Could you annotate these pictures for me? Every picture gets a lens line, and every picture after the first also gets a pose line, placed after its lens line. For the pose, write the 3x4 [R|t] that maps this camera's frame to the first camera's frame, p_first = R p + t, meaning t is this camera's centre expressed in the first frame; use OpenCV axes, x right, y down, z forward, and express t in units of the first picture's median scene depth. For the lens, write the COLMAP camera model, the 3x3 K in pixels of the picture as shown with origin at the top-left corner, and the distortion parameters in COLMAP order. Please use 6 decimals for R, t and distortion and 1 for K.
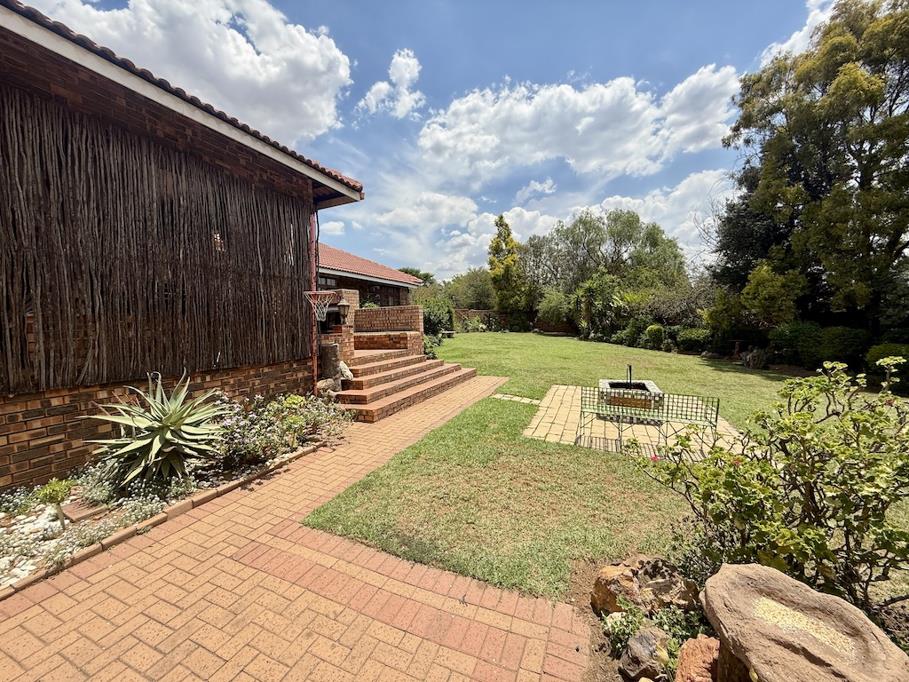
lens RADIAL K [[365.6, 0, 454.5], [0, 365.6, 341.0], [0, 0, 1]] dist [-0.002589, -0.000308]
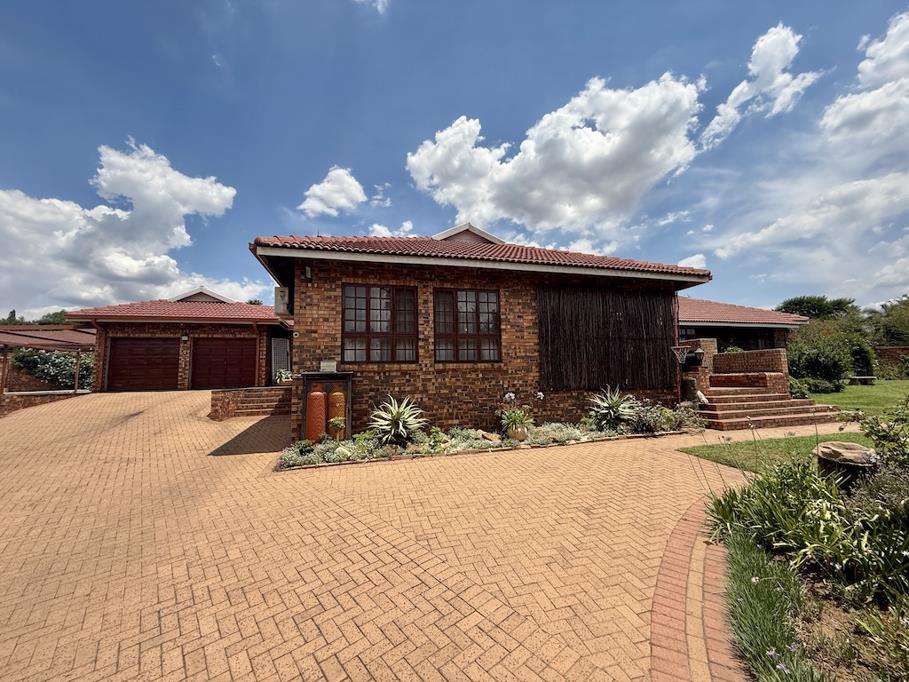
lens RADIAL K [[363.2, 0, 432.3], [0, 363.2, 344.1], [0, 0, 1]] dist [-0.024313, -0.000253]
pose [[0.576540, -0.061640, -0.814741, 0.147319], [-0.036116, 0.994253, -0.100778, 0.029857], [0.816271, 0.087528, 0.571000, -0.406914]]
